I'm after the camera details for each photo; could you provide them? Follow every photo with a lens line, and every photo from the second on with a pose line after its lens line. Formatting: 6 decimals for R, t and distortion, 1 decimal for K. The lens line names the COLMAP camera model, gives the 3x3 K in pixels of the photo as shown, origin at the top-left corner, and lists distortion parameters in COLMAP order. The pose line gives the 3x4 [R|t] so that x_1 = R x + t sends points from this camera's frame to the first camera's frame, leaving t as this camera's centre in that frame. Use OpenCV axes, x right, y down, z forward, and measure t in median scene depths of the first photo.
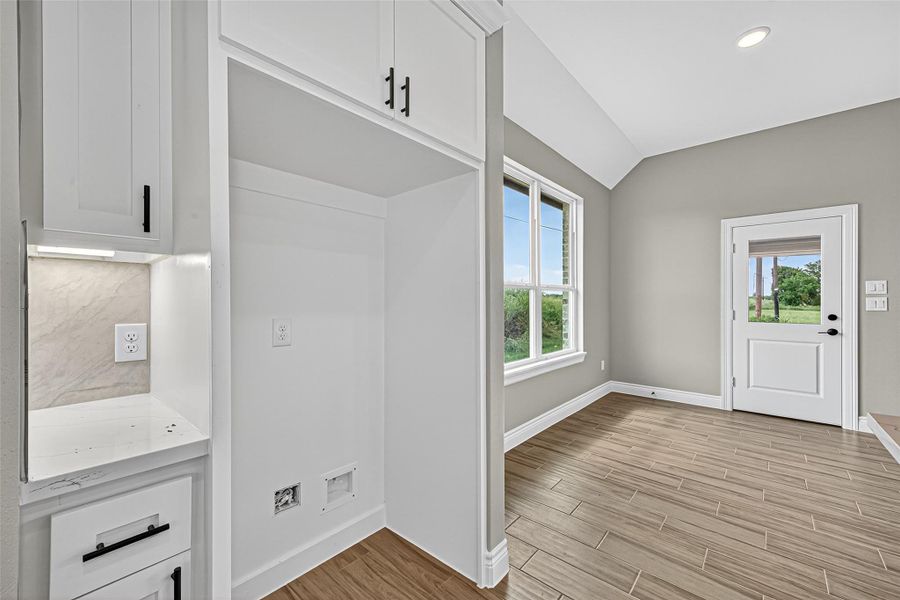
lens RADIAL K [[358.4, 0, 454.3], [0, 358.4, 300.4], [0, 0, 1]] dist [0.010928, -0.002659]
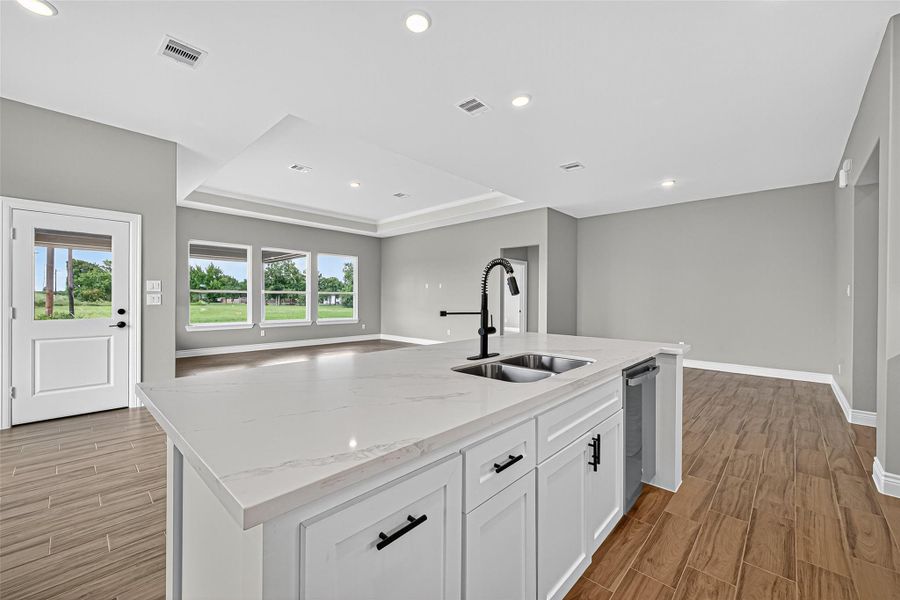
lens RADIAL K [[358.4, 0, 443.0], [0, 358.4, 300.8], [0, 0, 1]] dist [0.010928, -0.002659]
pose [[0.043777, -0.006226, 0.999022, -0.027589], [-0.006854, 0.999955, 0.006532, -0.000512], [-0.999018, -0.007133, 0.043732, -0.044147]]
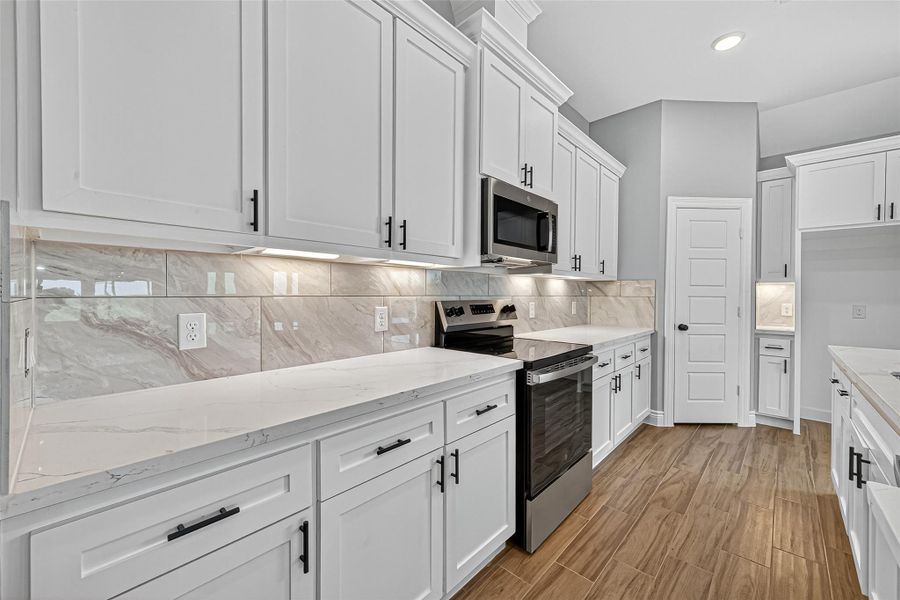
lens RADIAL K [[358.4, 0, 448.1], [0, 358.4, 296.7], [0, 0, 1]] dist [0.010928, -0.002659]
pose [[-0.029252, 0.008348, -0.999537, 0.769194], [-0.004036, 0.999956, 0.008470, -0.001854], [0.999564, 0.004282, -0.029217, -0.609586]]
